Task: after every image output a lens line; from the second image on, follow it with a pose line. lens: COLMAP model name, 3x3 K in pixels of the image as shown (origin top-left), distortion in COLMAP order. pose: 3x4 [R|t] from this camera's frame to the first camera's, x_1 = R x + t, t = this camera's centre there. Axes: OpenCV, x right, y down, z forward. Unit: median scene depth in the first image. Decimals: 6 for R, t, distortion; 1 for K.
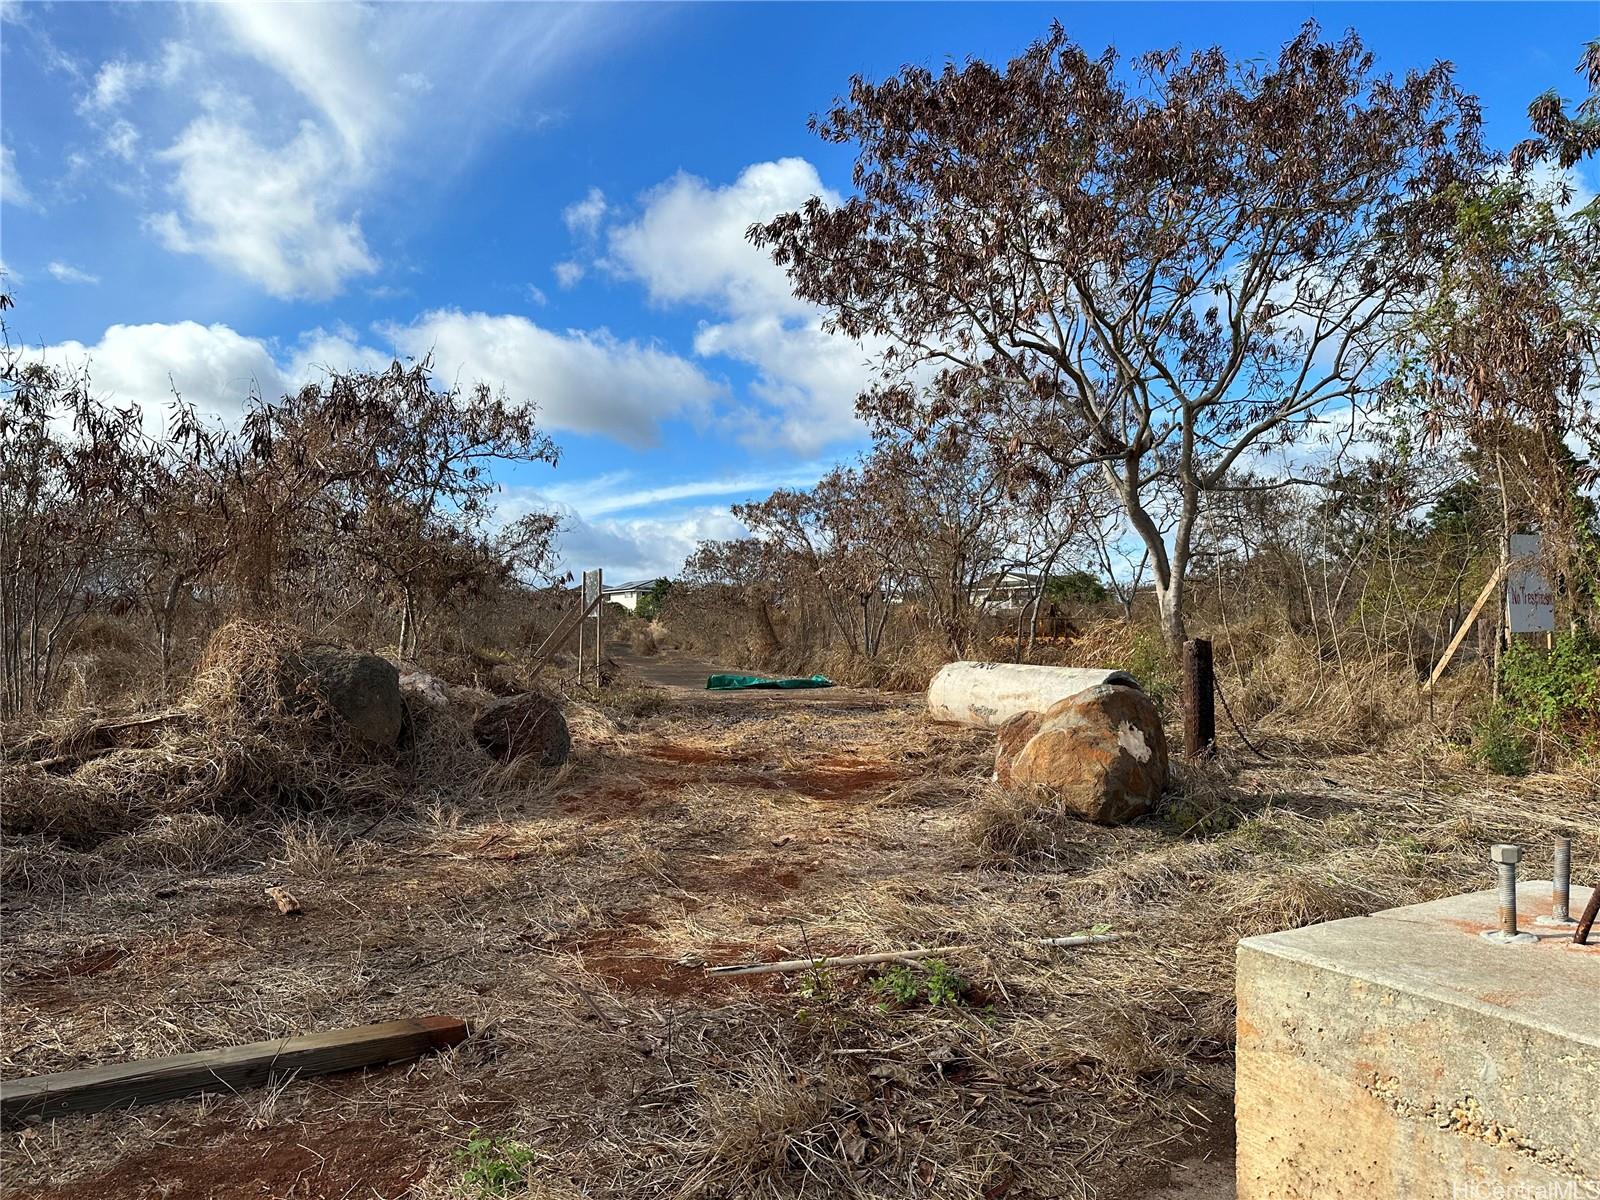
lens RADIAL K [[1119.2, 0, 800.0], [0, 1119.2, 600.0], [0, 0, 1]] dist [0.074275, 0.000637]
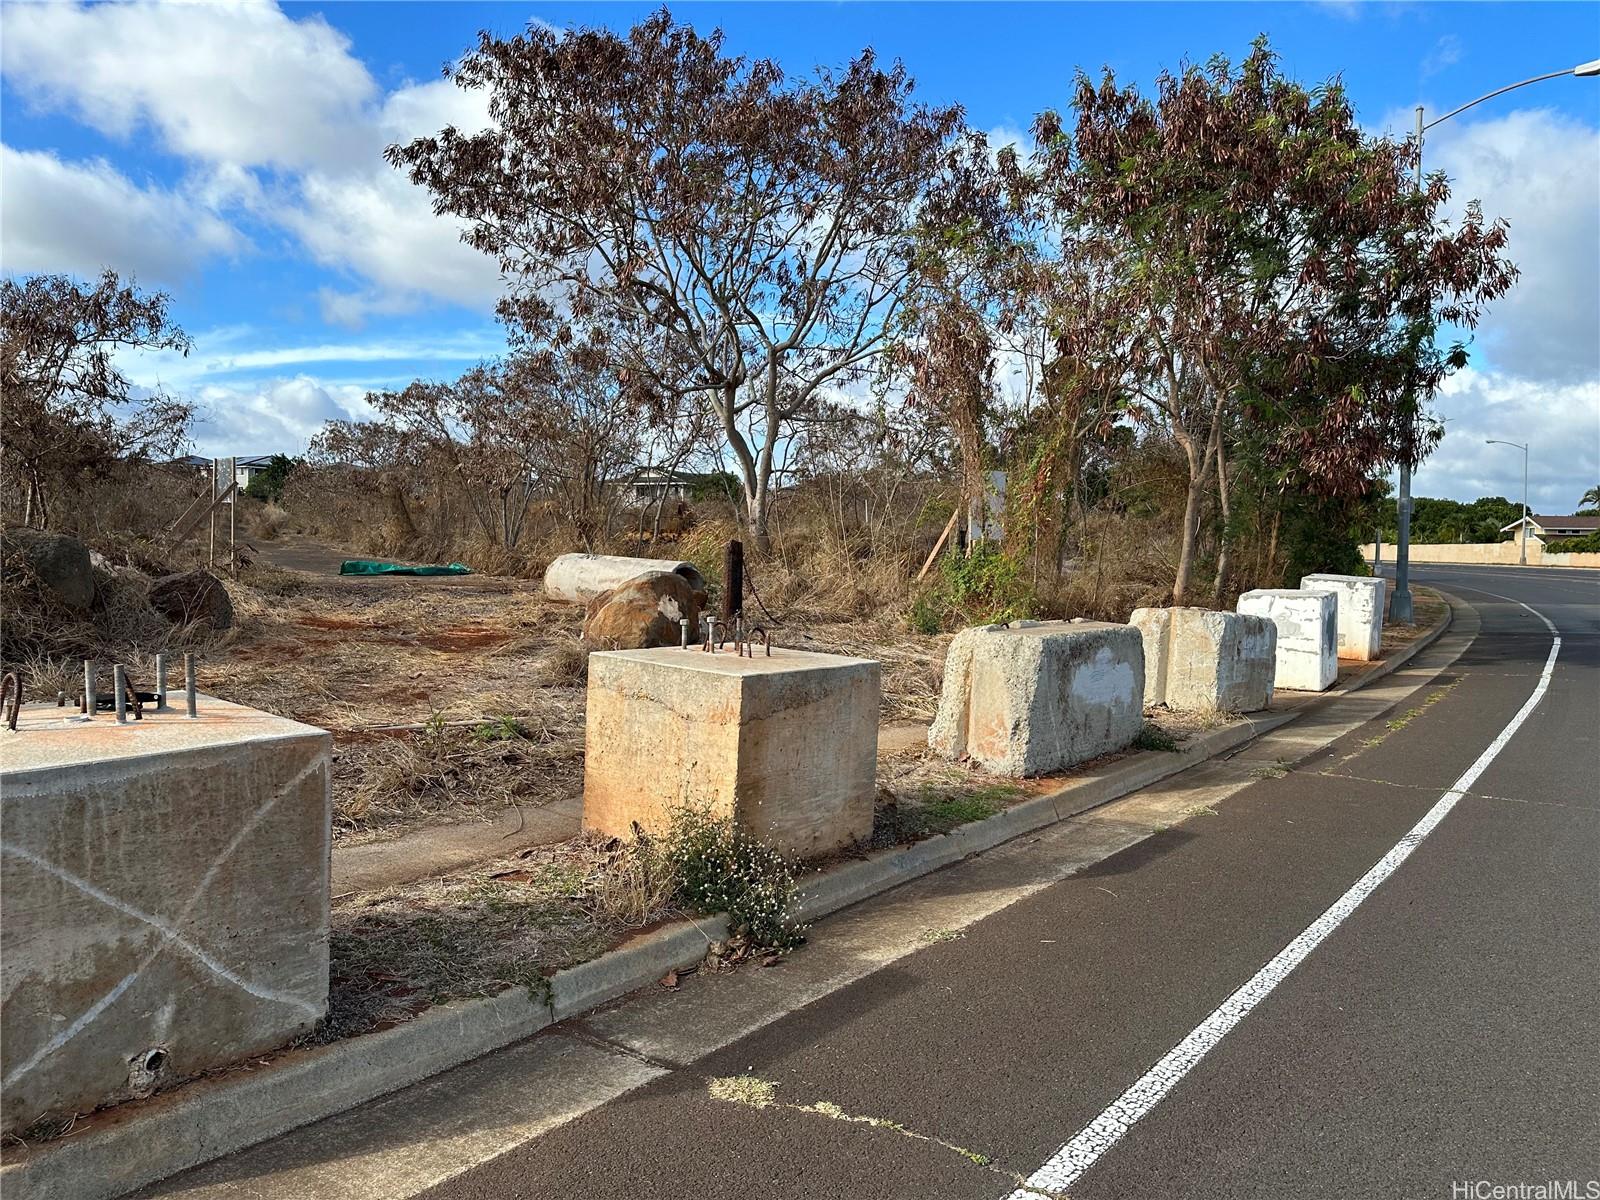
lens RADIAL K [[1122.3, 0, 825.3], [0, 1122.3, 603.2], [0, 0, 1]] dist [0.074131, -0.130284]
pose [[0.946549, 0.007016, 0.322483, 0.004620], [-0.038622, 0.995036, 0.091713, -0.011020], [-0.320239, -0.099266, 0.942122, -0.200885]]
